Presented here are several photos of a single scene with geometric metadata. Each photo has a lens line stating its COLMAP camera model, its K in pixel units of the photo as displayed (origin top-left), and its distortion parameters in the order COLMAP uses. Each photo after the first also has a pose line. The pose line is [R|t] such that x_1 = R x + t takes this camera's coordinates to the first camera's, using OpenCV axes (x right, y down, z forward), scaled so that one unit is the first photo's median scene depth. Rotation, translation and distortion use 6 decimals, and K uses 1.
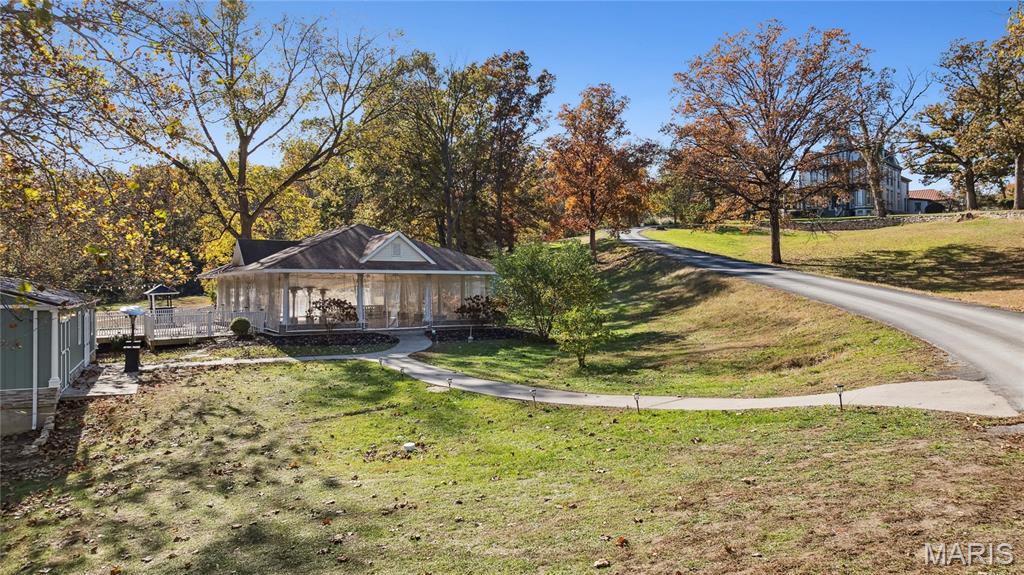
lens RADIAL K [[719.8, 0, 512.0], [0, 719.8, 287.5], [0, 0, 1]] dist [-0.008862, -0.003842]
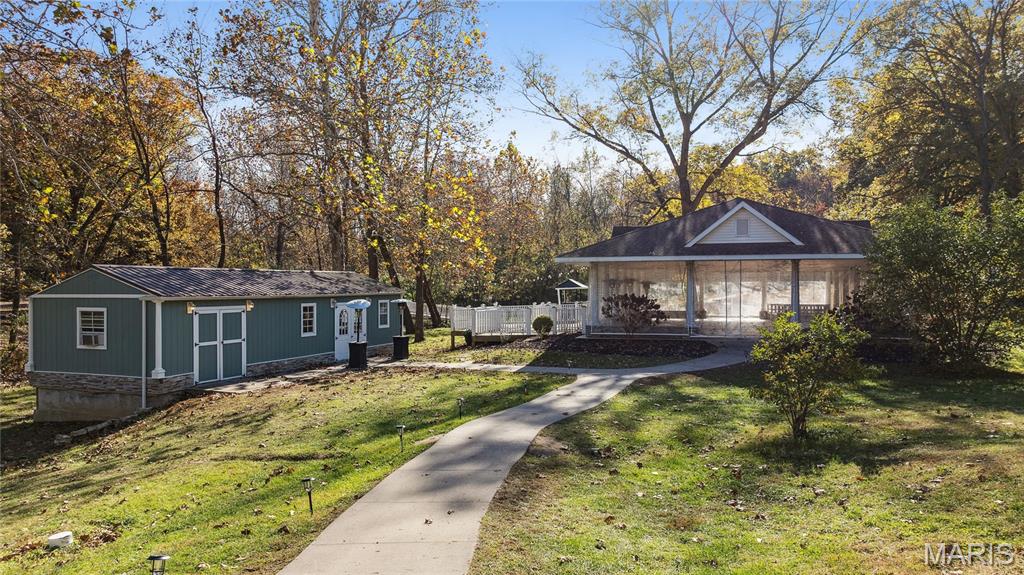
lens RADIAL K [[719.8, 0, 512.0], [0, 719.8, 287.5], [0, 0, 1]] dist [-0.008862, -0.003842]
pose [[0.683507, 0.002263, -0.729941, 0.202272], [-0.000811, 0.999997, 0.002341, 0.005949], [0.729944, -0.001008, 0.683506, 0.333736]]
